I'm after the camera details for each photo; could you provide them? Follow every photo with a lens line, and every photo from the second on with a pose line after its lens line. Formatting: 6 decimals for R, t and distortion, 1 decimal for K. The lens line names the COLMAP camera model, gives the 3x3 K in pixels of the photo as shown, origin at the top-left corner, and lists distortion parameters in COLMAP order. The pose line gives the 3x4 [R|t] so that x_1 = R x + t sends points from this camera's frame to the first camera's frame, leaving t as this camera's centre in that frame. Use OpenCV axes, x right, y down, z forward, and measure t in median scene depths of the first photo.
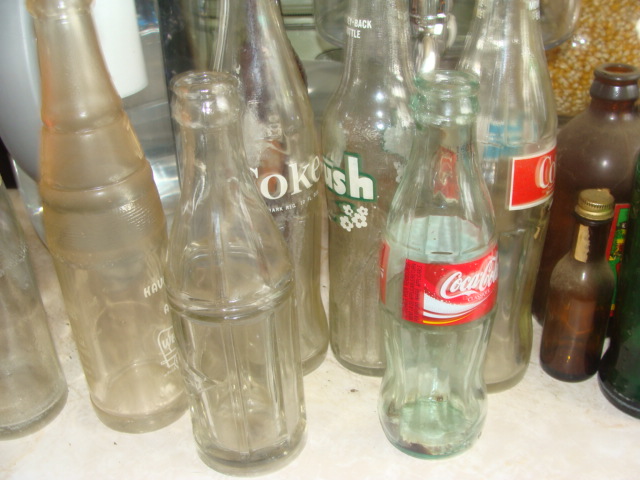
lens RADIAL K [[733.5, 0, 320.0], [0, 733.5, 240.0], [0, 0, 1]] dist [-0.143060, 0.056838]
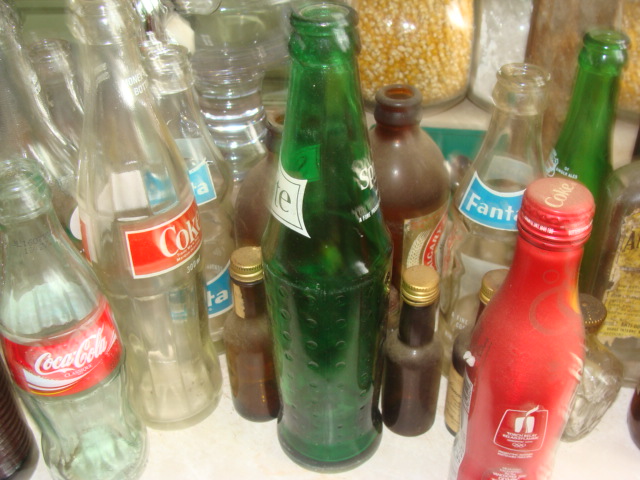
lens RADIAL K [[733.5, 0, 320.0], [0, 733.5, 240.0], [0, 0, 1]] dist [-0.143060, 0.056838]
pose [[0.999299, 0.020035, 0.031628, 0.439535], [-0.023560, 0.993046, 0.115346, -0.195597], [-0.029097, -0.116010, 0.992822, 0.001428]]
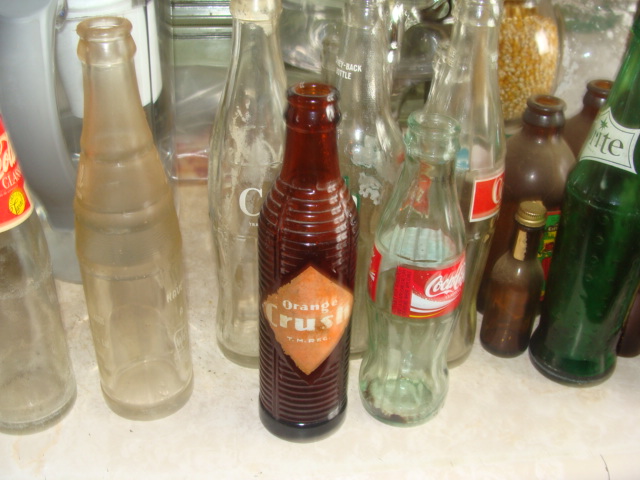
lens RADIAL K [[733.5, 0, 320.0], [0, 733.5, 240.0], [0, 0, 1]] dist [-0.143060, 0.056838]
pose [[0.984458, -0.019410, 0.174542, -0.187694], [0.013580, 0.999311, 0.034532, -0.051509], [-0.175092, -0.031625, 0.984044, -0.157755]]
